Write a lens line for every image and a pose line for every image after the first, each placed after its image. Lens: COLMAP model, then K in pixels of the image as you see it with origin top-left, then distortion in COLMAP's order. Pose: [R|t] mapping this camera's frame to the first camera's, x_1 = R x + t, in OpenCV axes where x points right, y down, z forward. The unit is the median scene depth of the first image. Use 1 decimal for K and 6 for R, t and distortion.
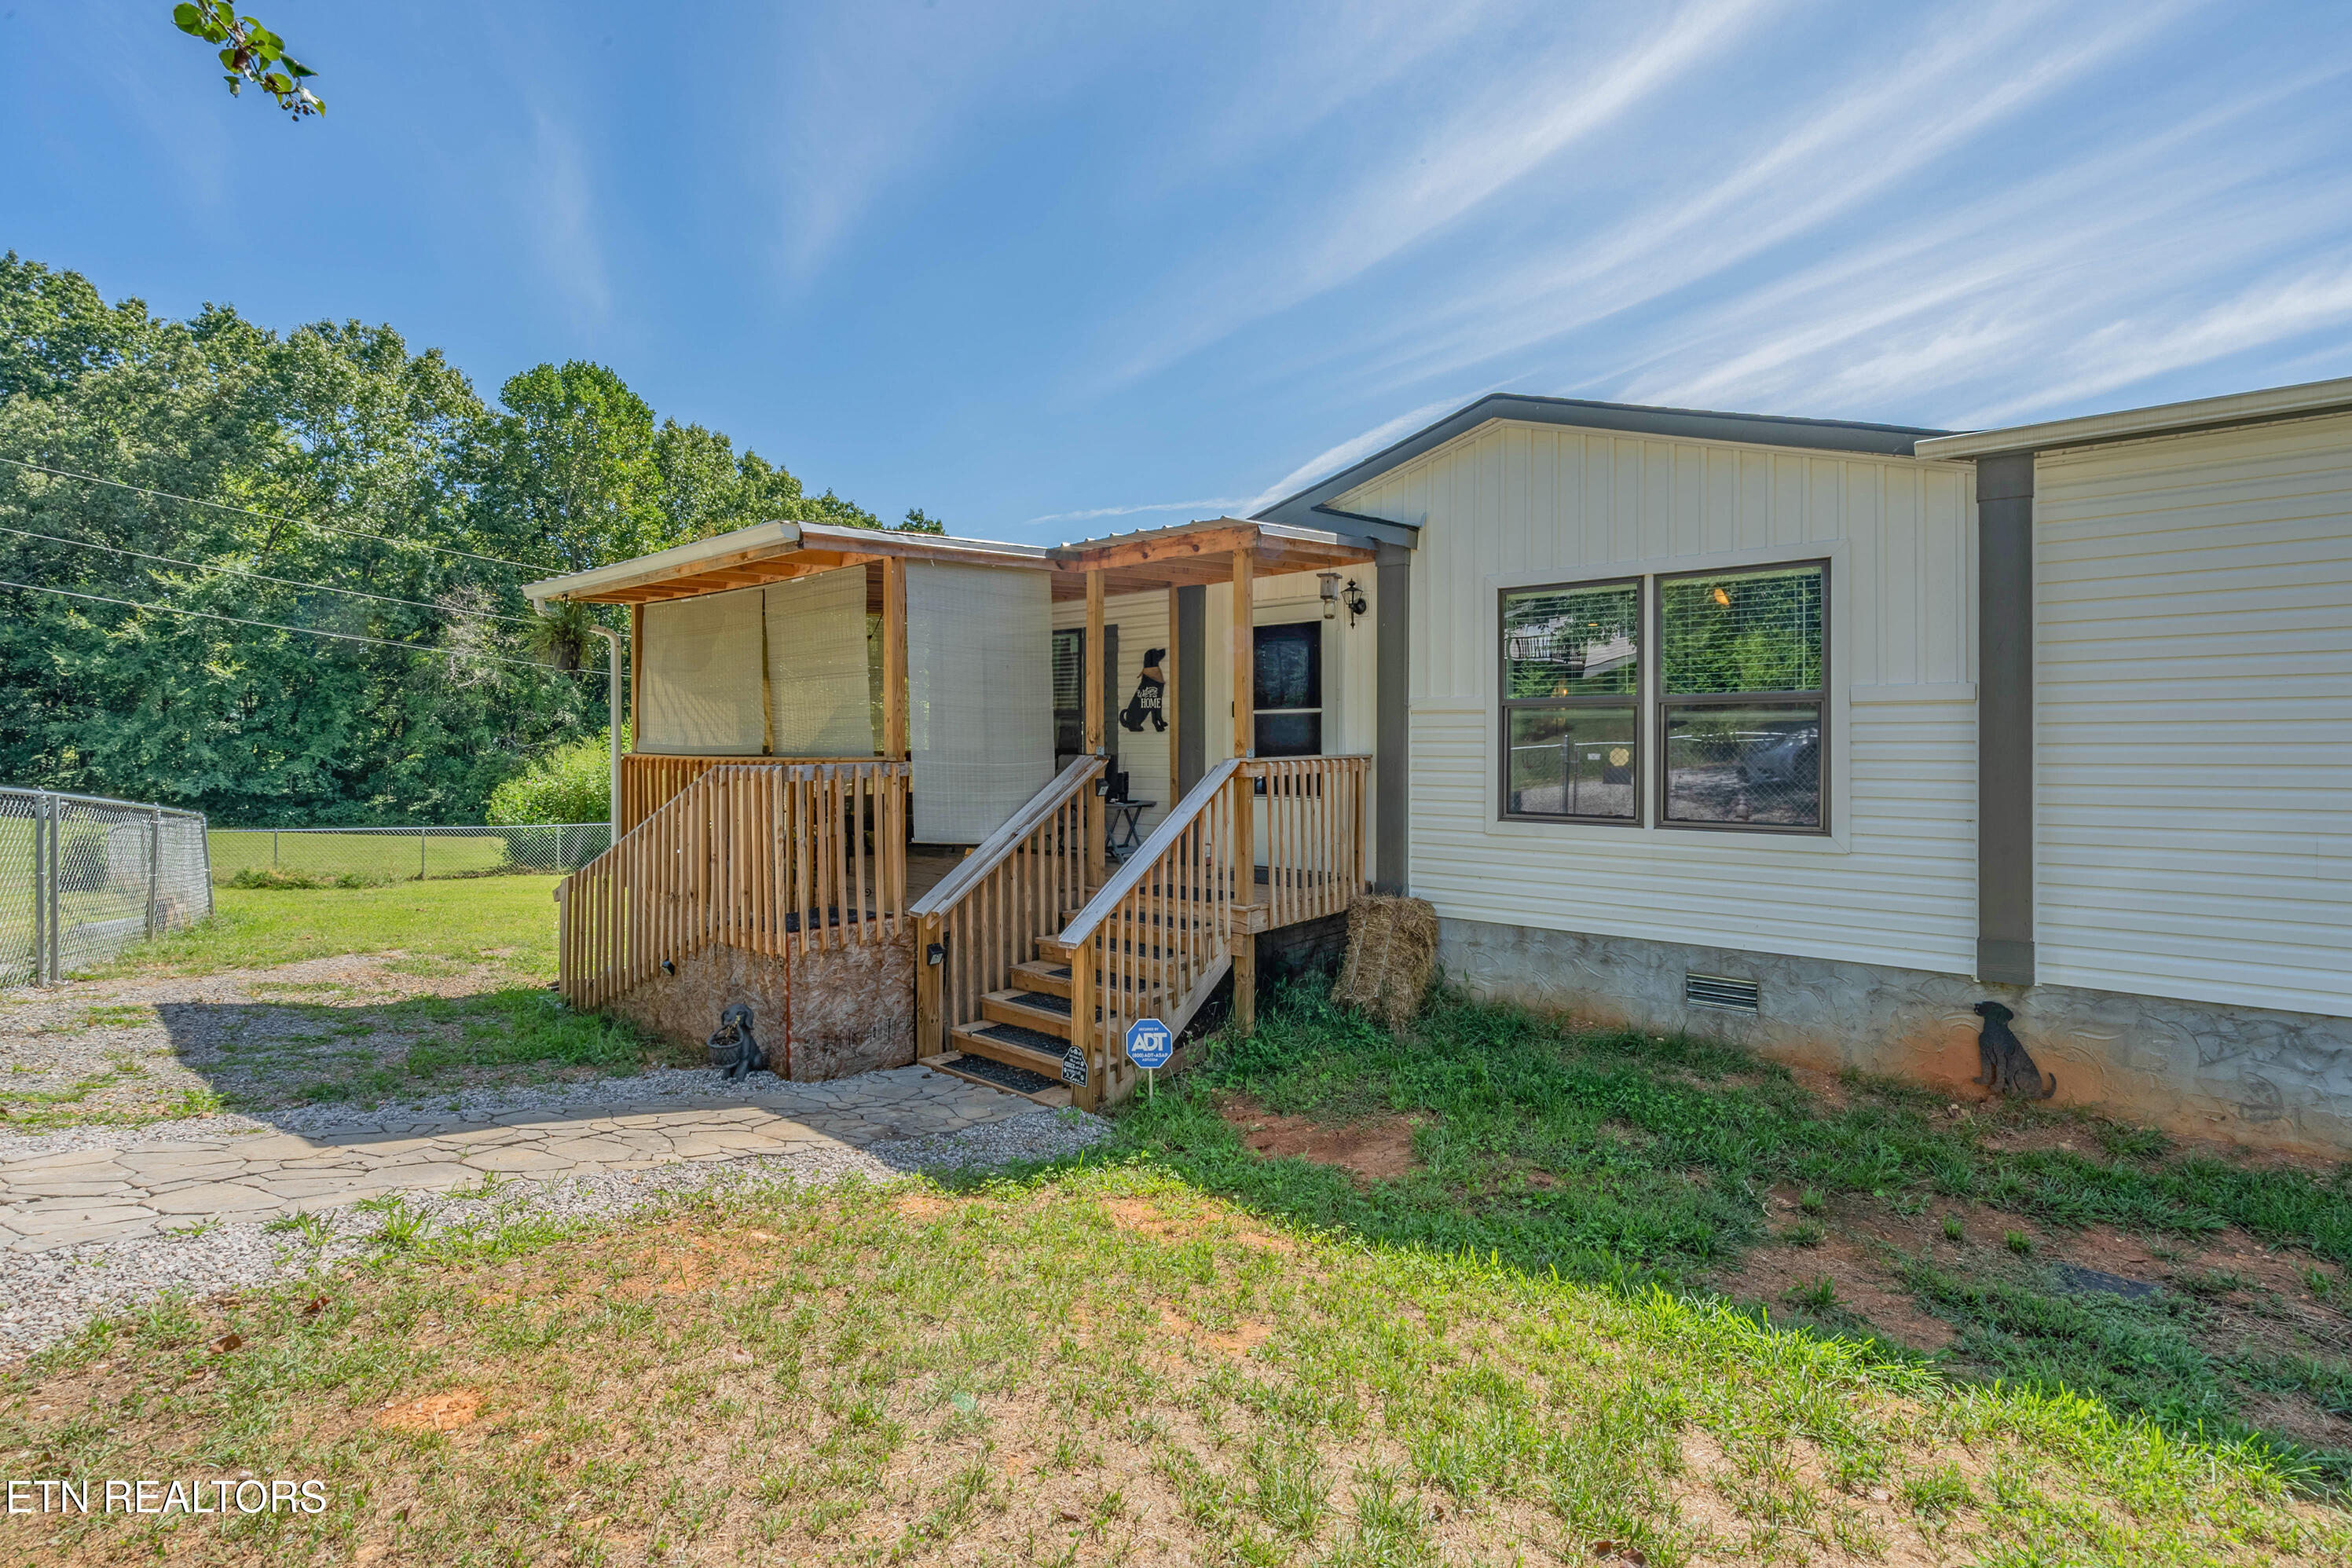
lens RADIAL K [[1102.0, 0, 1193.5], [0, 1102.0, 731.0], [0, 0, 1]] dist [-0.001229, -0.001098]
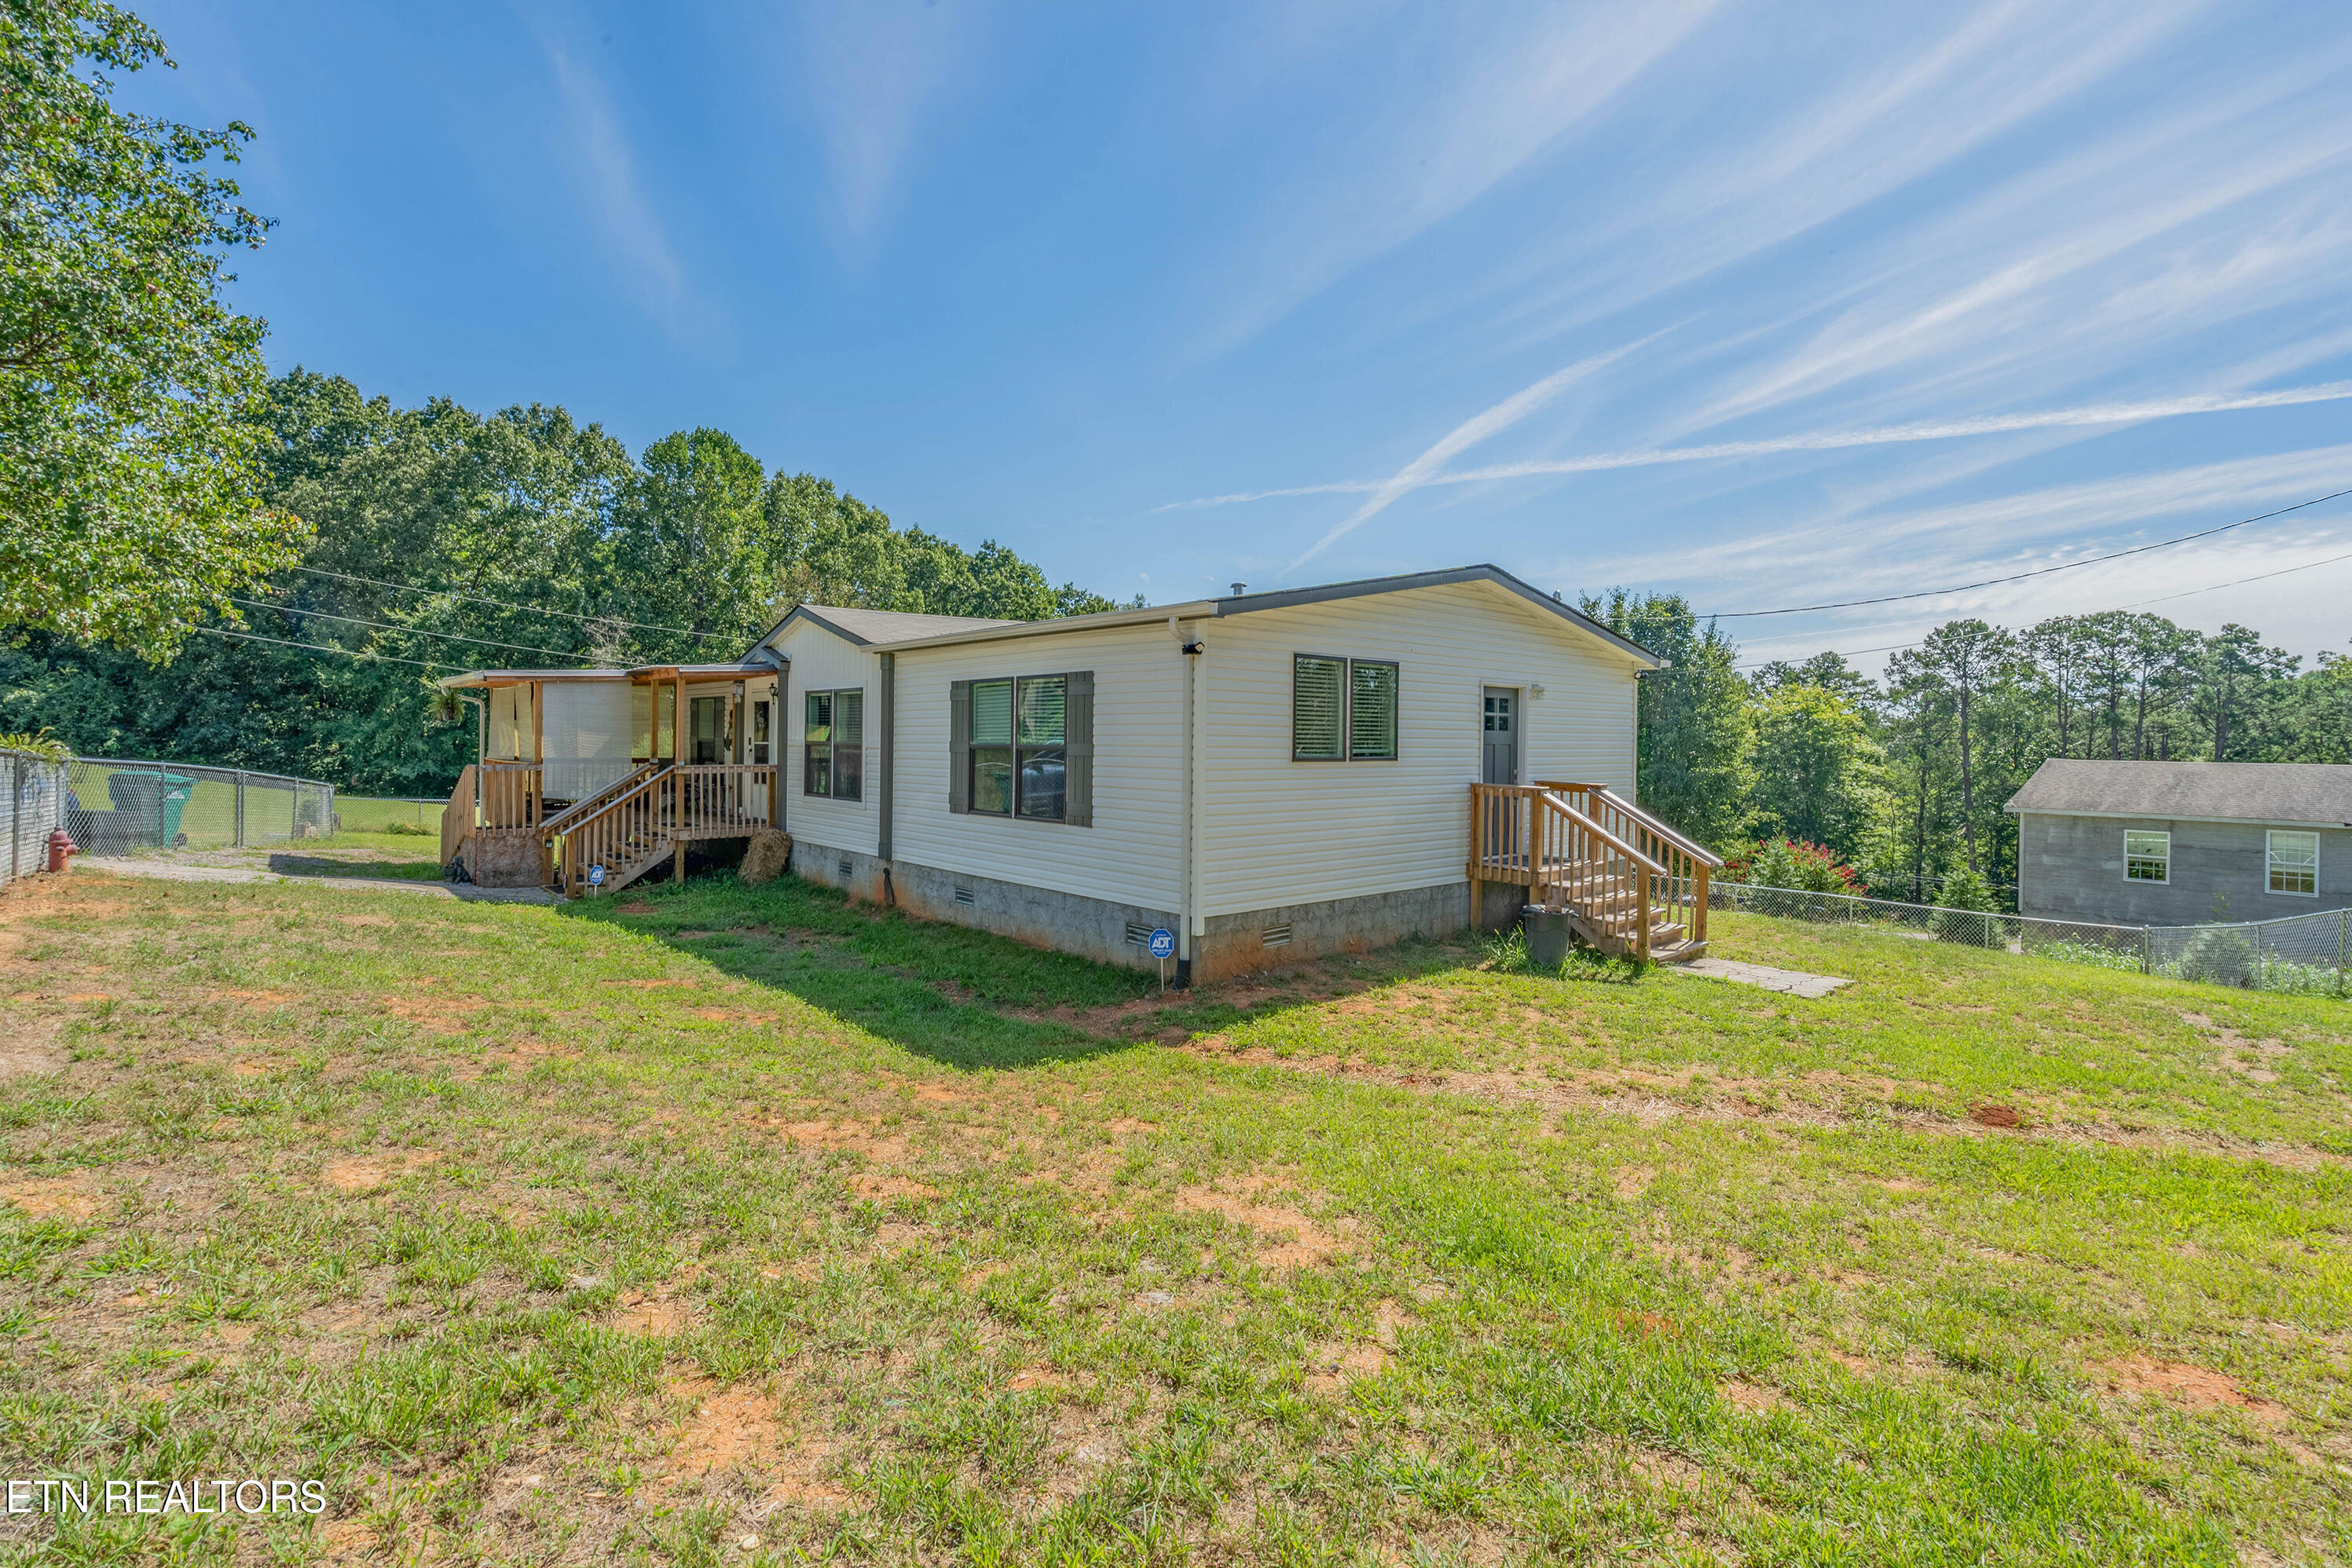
lens RADIAL K [[1089.0, 0, 1163.4], [0, 1089.0, 727.5], [0, 0, 1]] dist [0.000847, -0.000650]
pose [[0.987344, 0.012519, -0.158097, 0.195591], [-0.013345, 0.999902, -0.004169, -0.008264], [0.158029, 0.006226, 0.987415, -0.153704]]
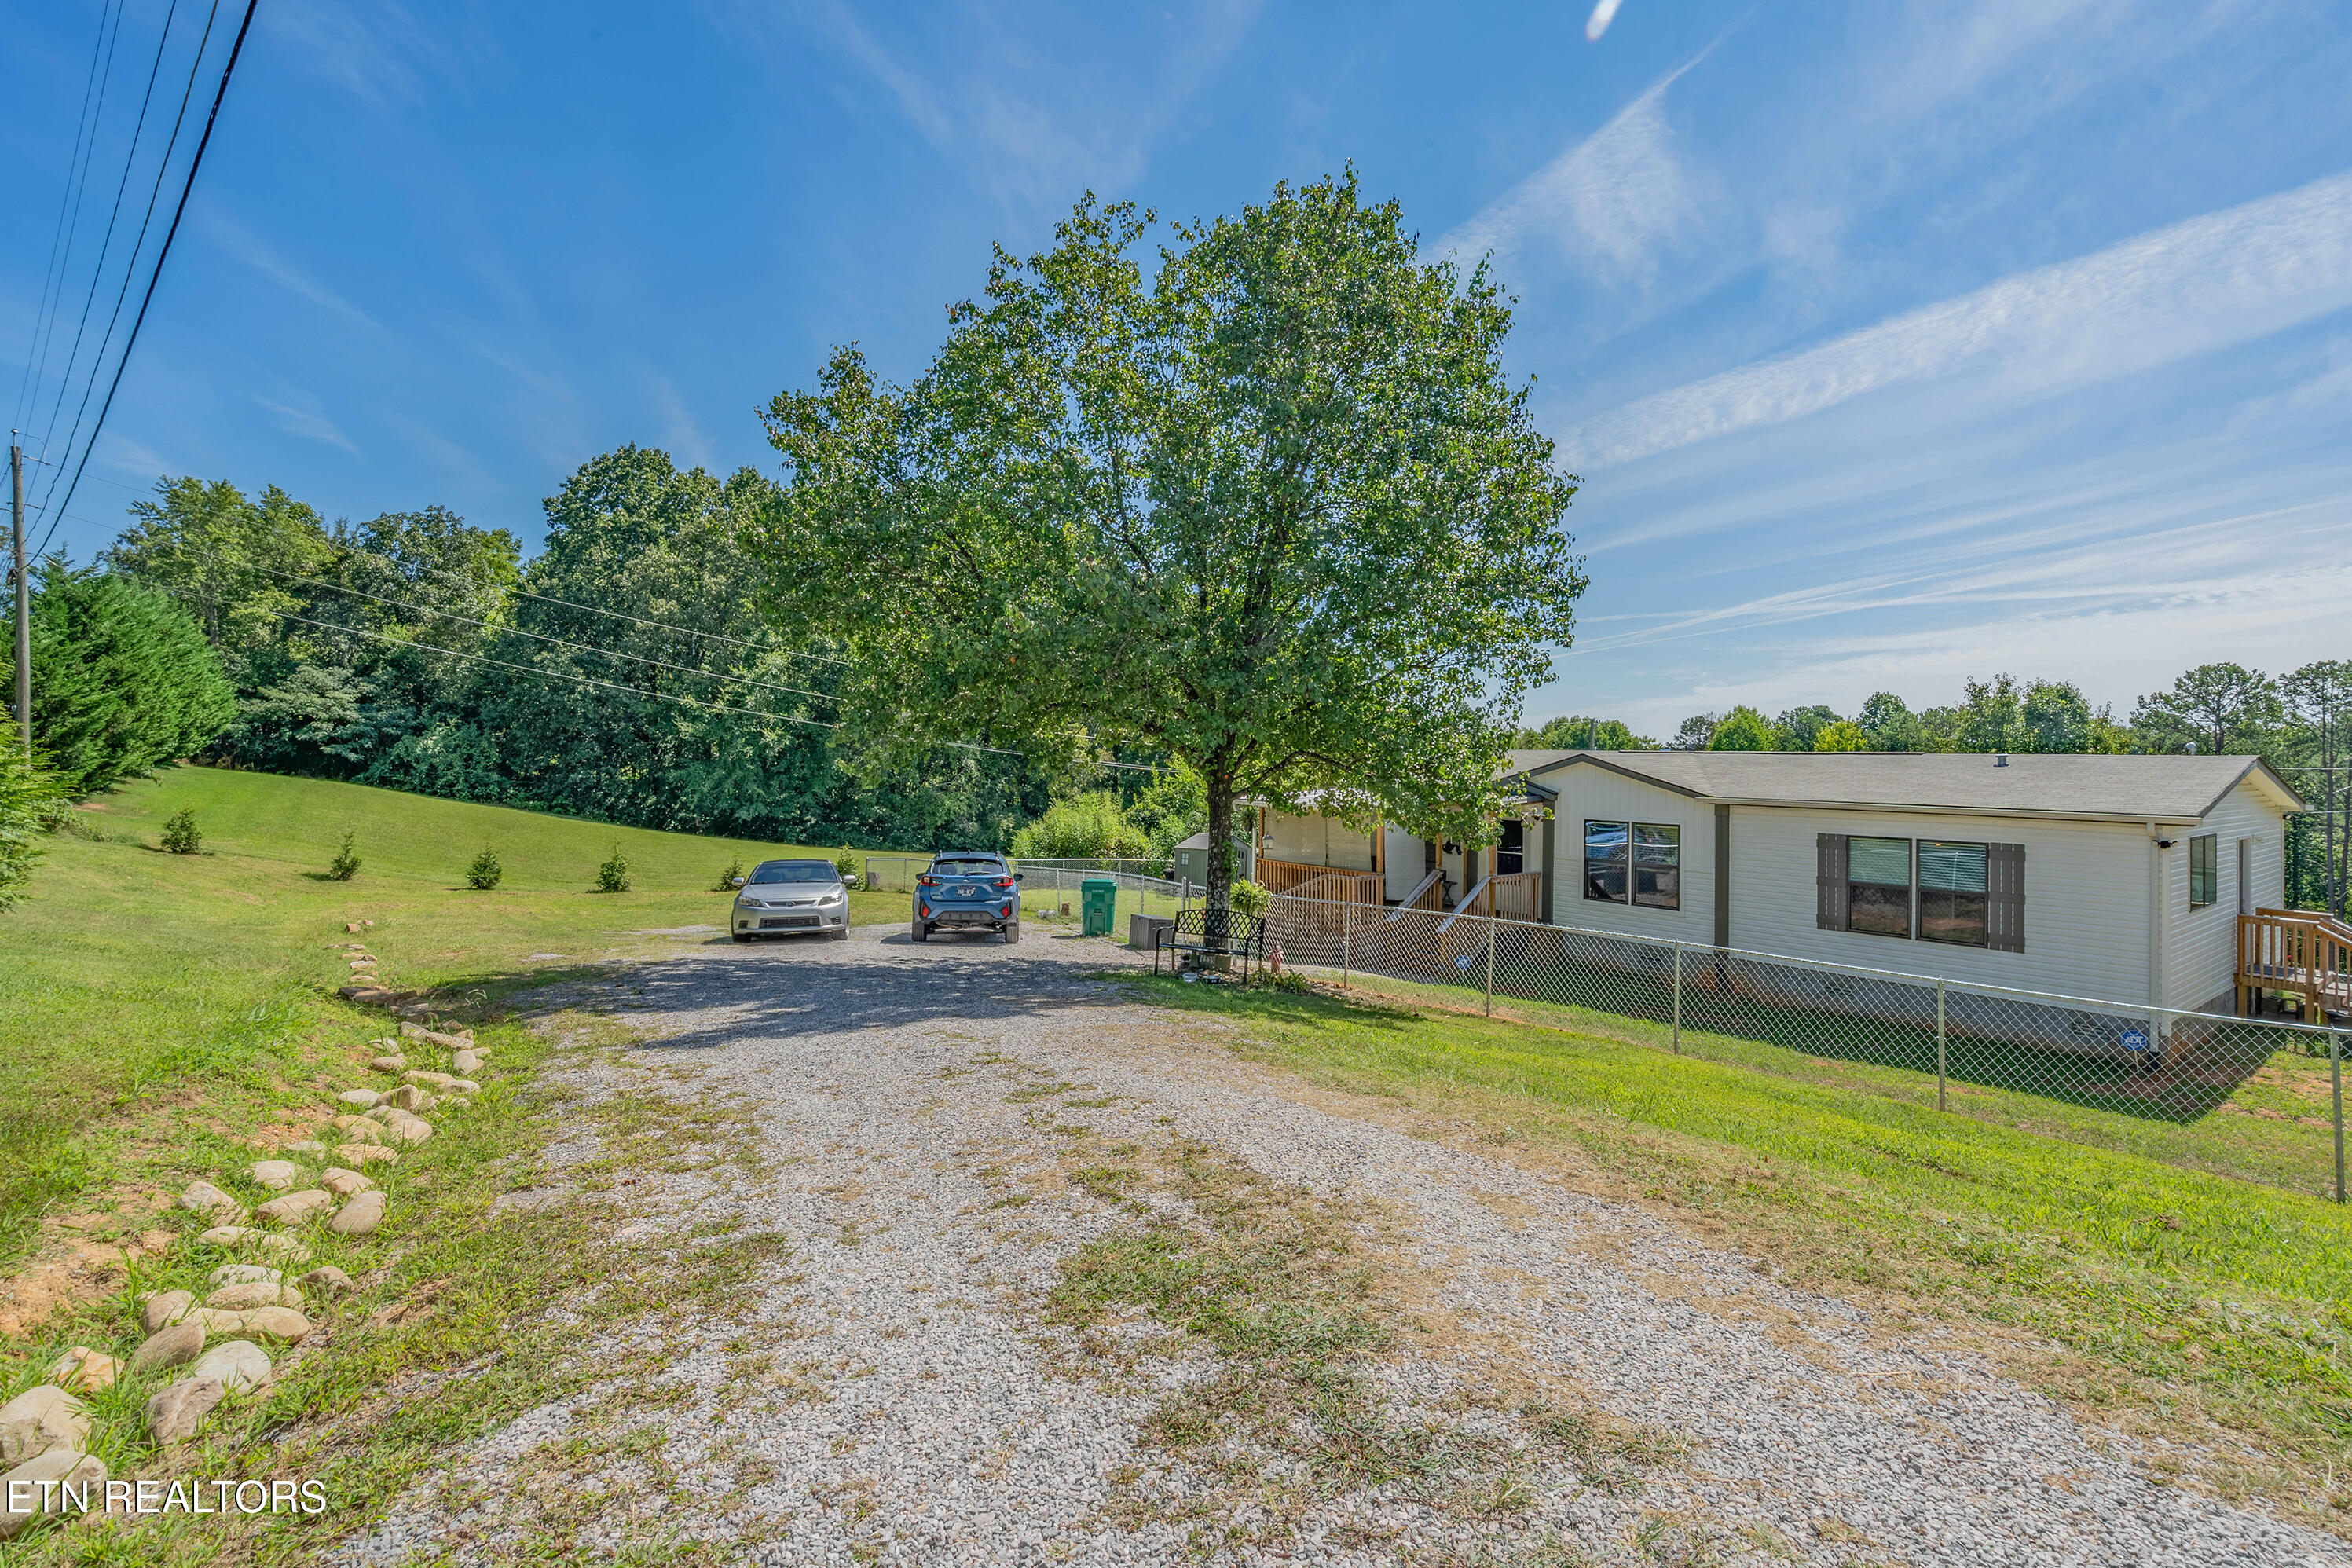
lens RADIAL K [[1102.0, 0, 1193.5], [0, 1102.0, 731.0], [0, 0, 1]] dist [-0.001229, -0.001098]
pose [[0.974449, 0.010607, -0.224356, -0.011040], [-0.014745, 0.999751, -0.016774, -0.043250], [0.224123, 0.019653, 0.974363, -0.299987]]
